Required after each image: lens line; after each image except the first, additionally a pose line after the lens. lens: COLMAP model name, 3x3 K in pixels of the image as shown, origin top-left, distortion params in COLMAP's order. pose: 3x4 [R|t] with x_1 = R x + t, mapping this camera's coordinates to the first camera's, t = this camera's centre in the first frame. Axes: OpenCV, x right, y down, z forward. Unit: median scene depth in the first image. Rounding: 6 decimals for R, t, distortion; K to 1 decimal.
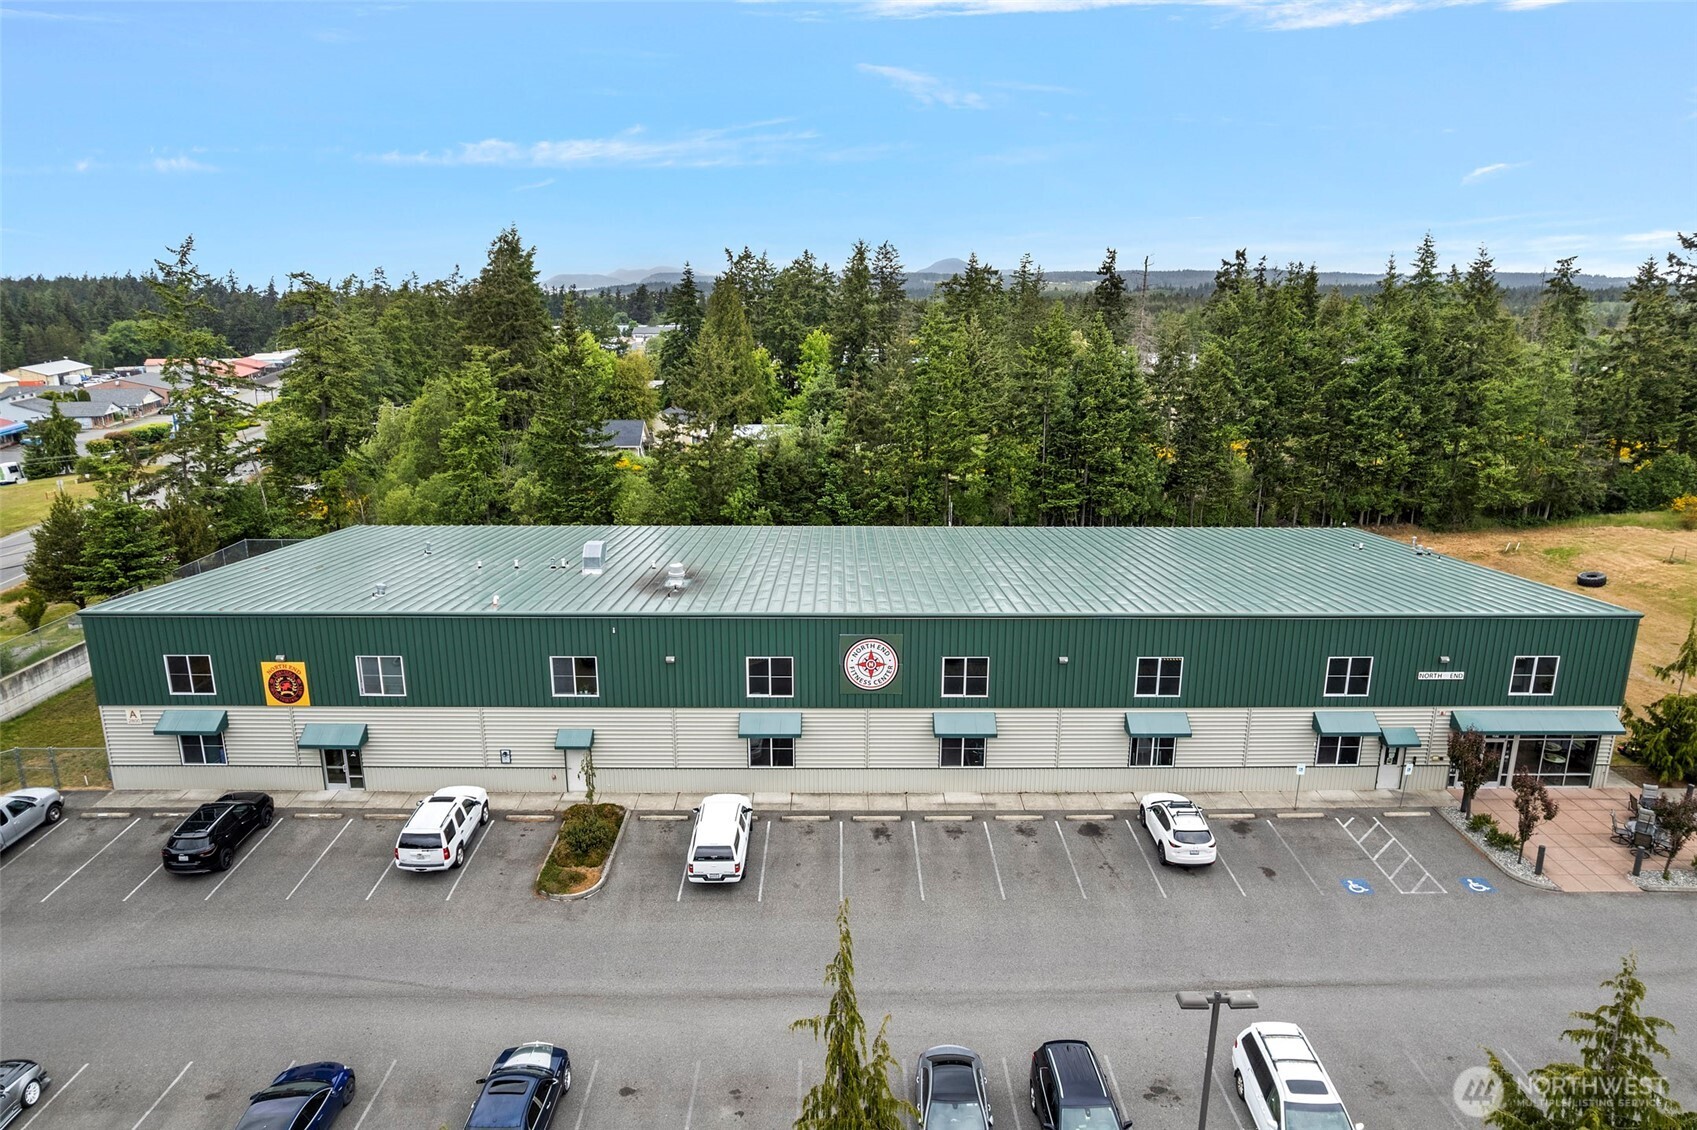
lens RADIAL K [[1090.0, 0, 850.4], [0, 1090.0, 574.0], [0, 0, 1]] dist [-0.072157, 0.064982]
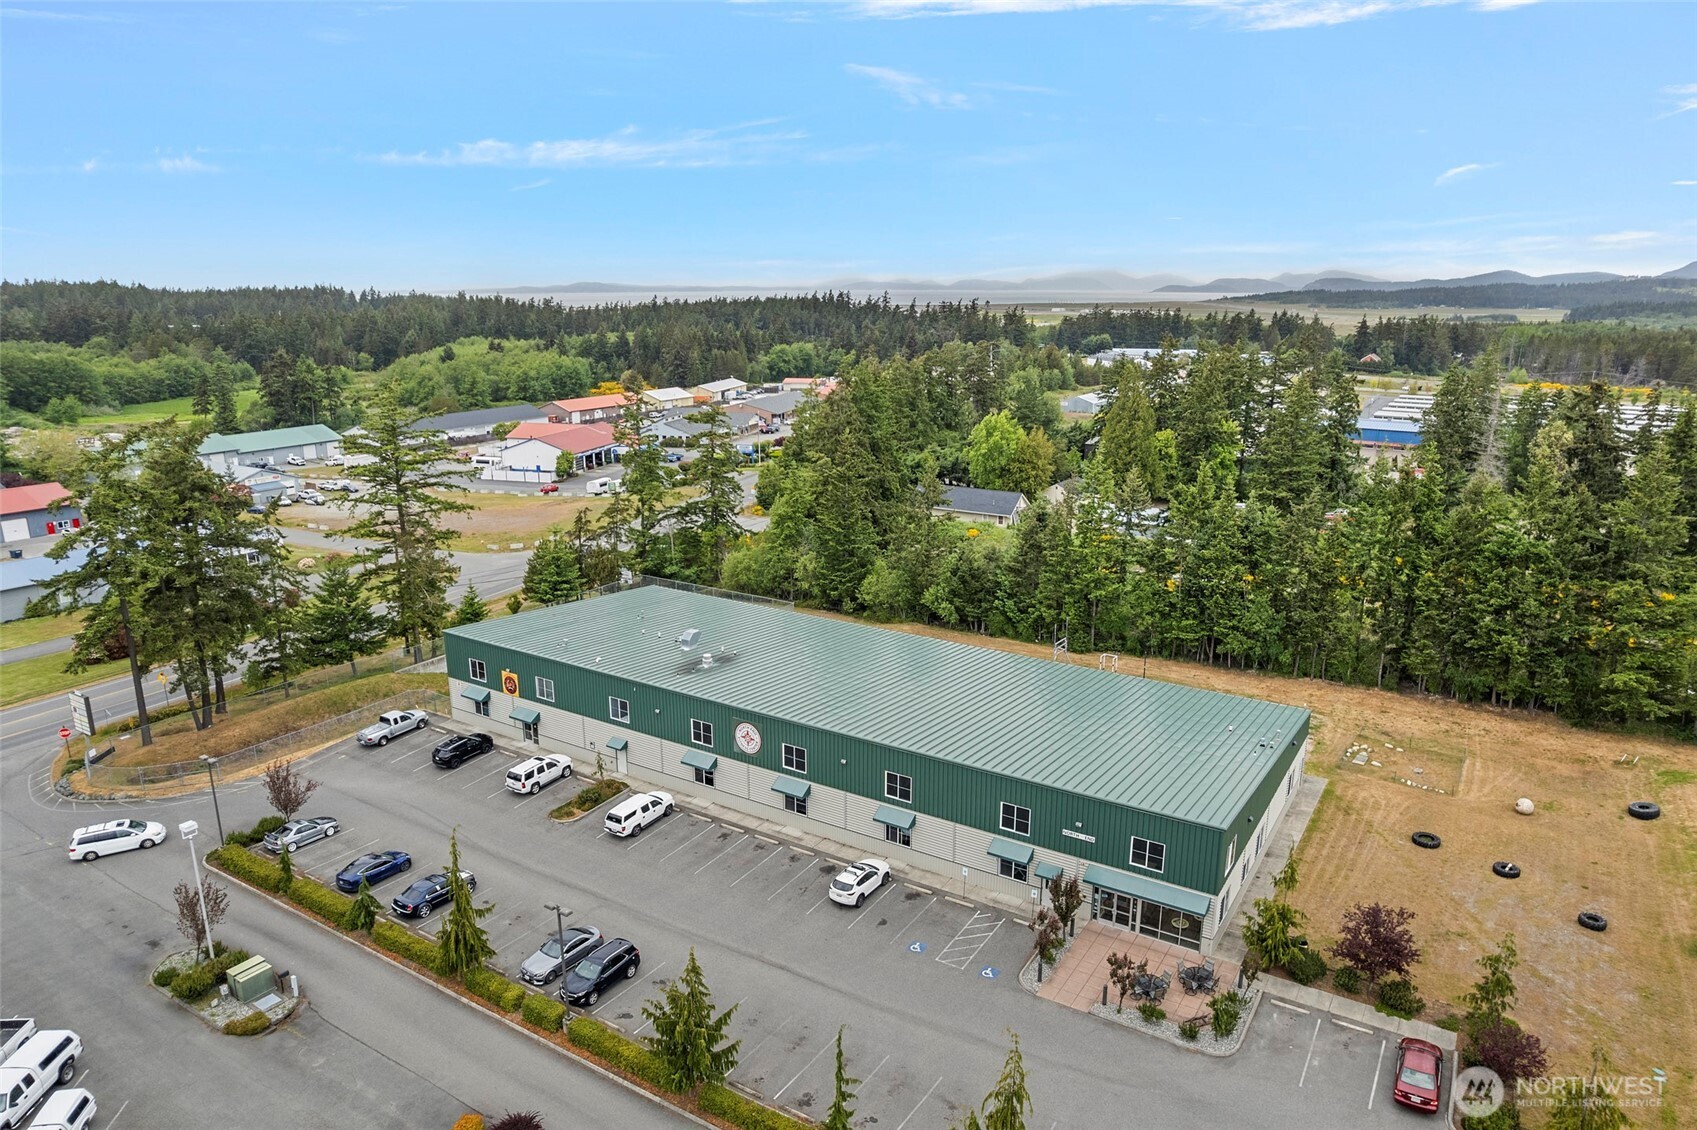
lens RADIAL K [[1079.2, 0, 840.9], [0, 1079.2, 596.4], [0, 0, 1]] dist [-0.072767, 0.064835]
pose [[0.835426, 0.144640, -0.530229, 0.974350], [-0.135089, 0.989193, 0.056994, -0.243880], [0.532742, 0.024014, 0.845937, -0.326590]]
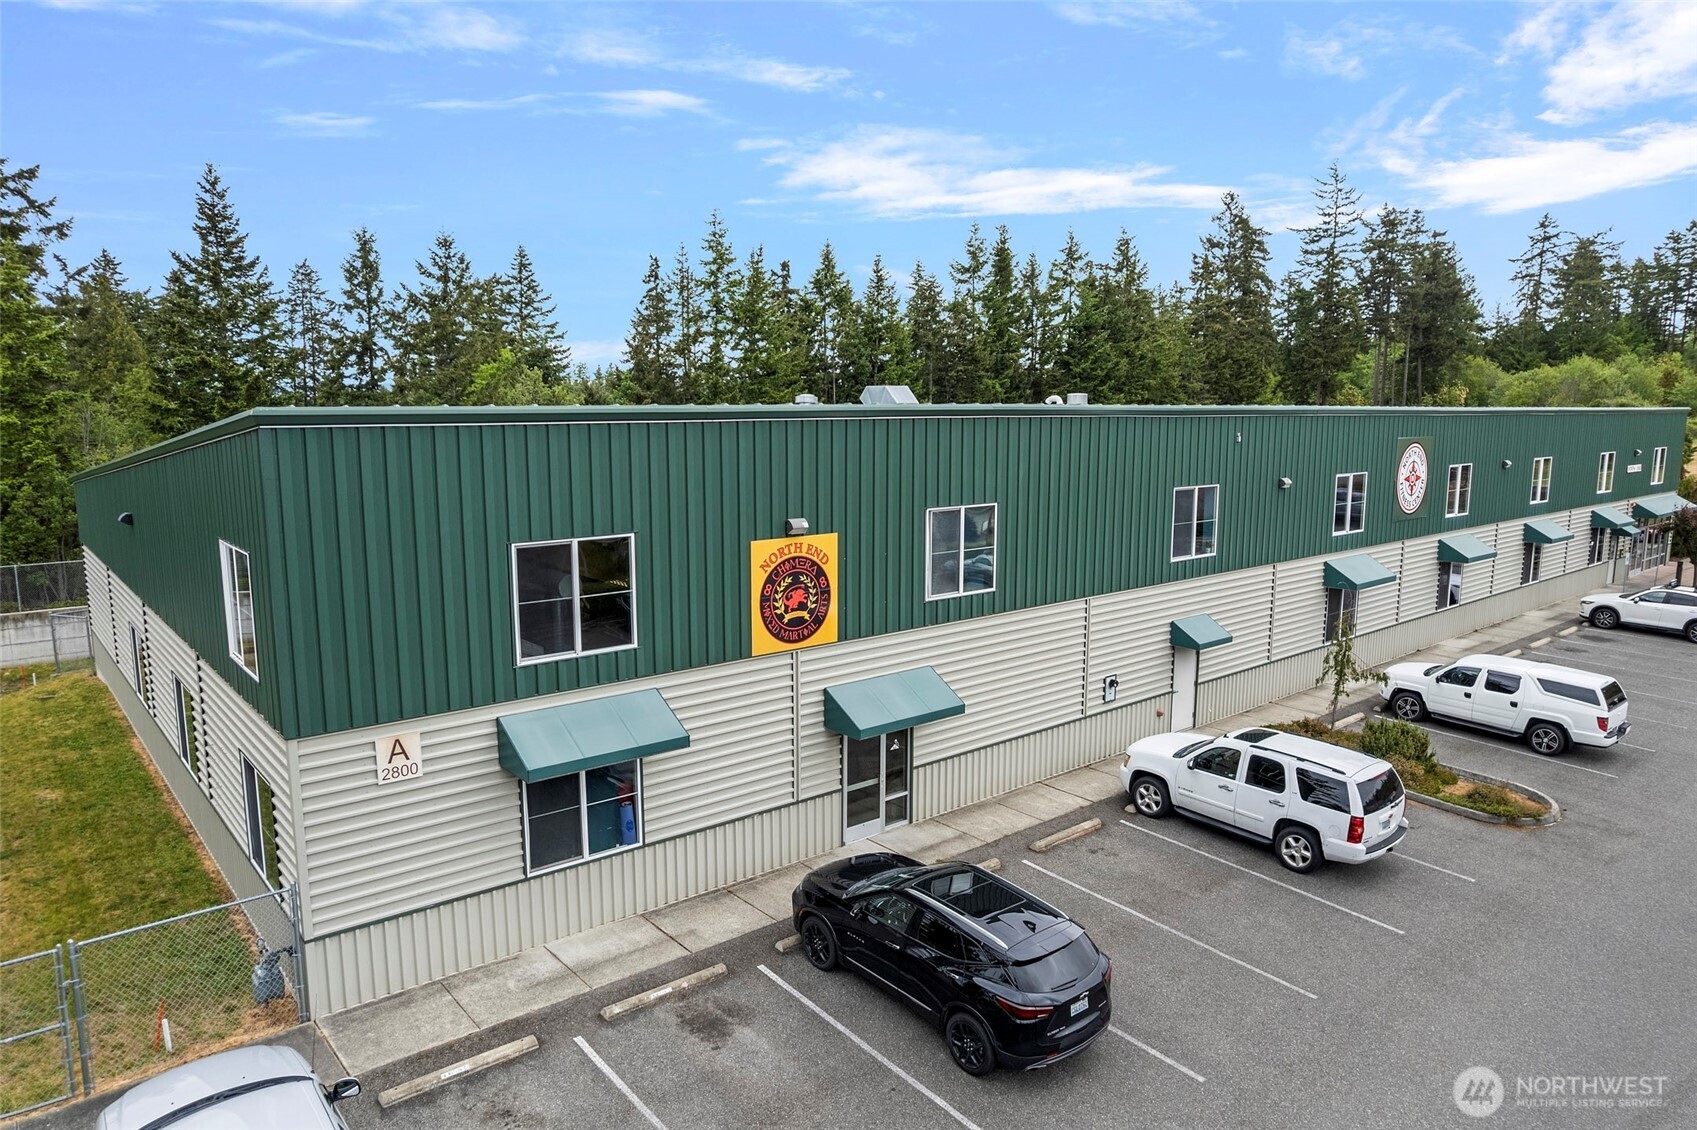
lens RADIAL K [[1090.0, 0, 850.4], [0, 1090.0, 574.0], [0, 0, 1]] dist [-0.072157, 0.064982]
pose [[0.770000, -0.101563, 0.629909, -0.763776], [0.165574, 0.985236, -0.043543, 0.115659], [-0.616186, 0.137825, 0.775448, 0.658166]]
